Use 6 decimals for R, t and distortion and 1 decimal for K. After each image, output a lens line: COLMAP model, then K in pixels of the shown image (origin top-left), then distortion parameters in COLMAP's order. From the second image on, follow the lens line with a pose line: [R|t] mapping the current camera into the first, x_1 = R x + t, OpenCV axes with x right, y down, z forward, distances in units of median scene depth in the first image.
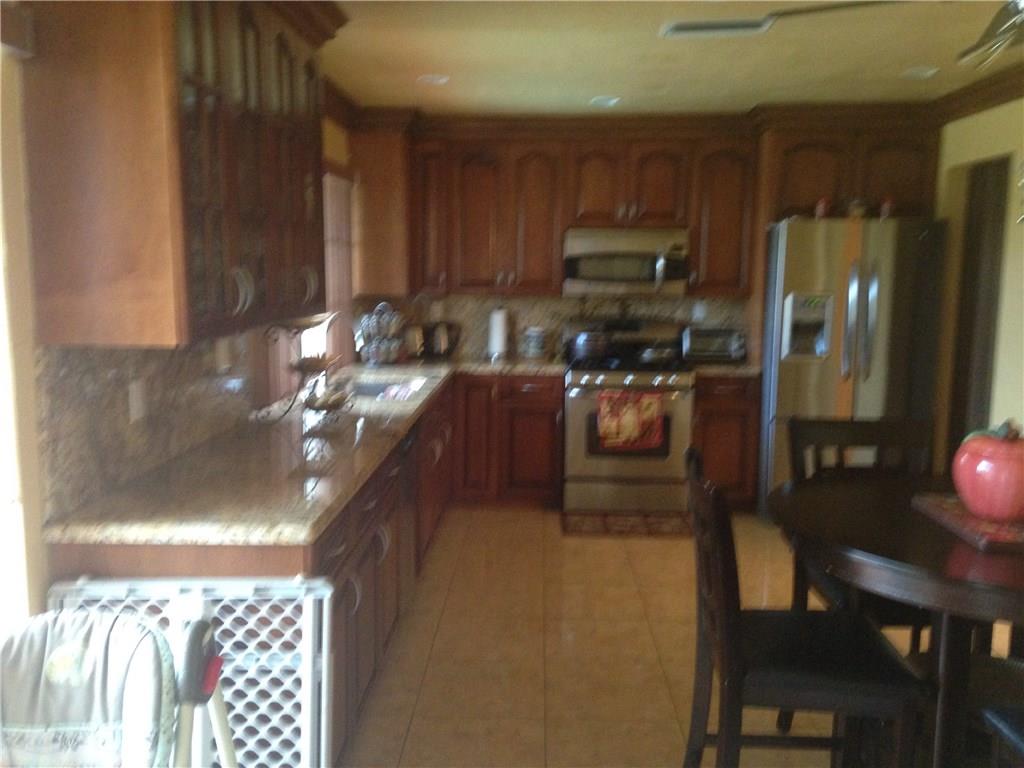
lens RADIAL K [[942.5, 0, 512.0], [0, 942.5, 384.0], [0, 0, 1]] dist [0.204234, -0.267832]
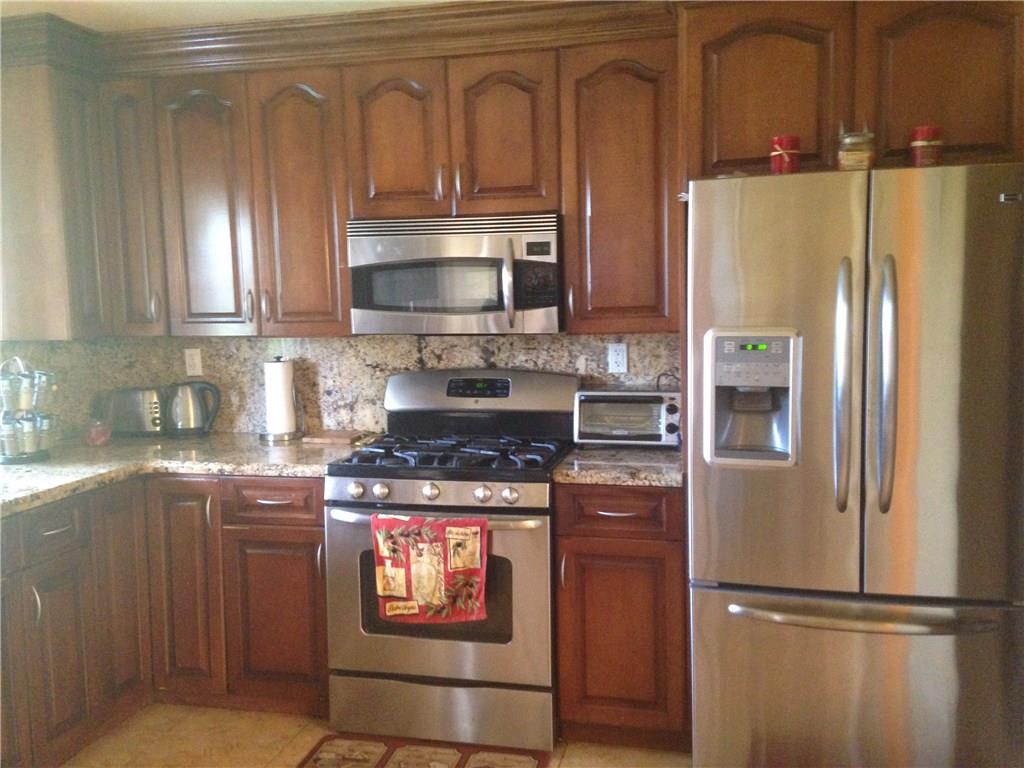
lens RADIAL K [[942.5, 0, 512.0], [0, 942.5, 384.0], [0, 0, 1]] dist [0.204234, -0.267832]
pose [[0.975833, -0.006001, -0.218437, 0.284042], [-0.000810, 0.999517, -0.031075, -0.048543], [0.218518, 0.030501, 0.975356, 0.477210]]
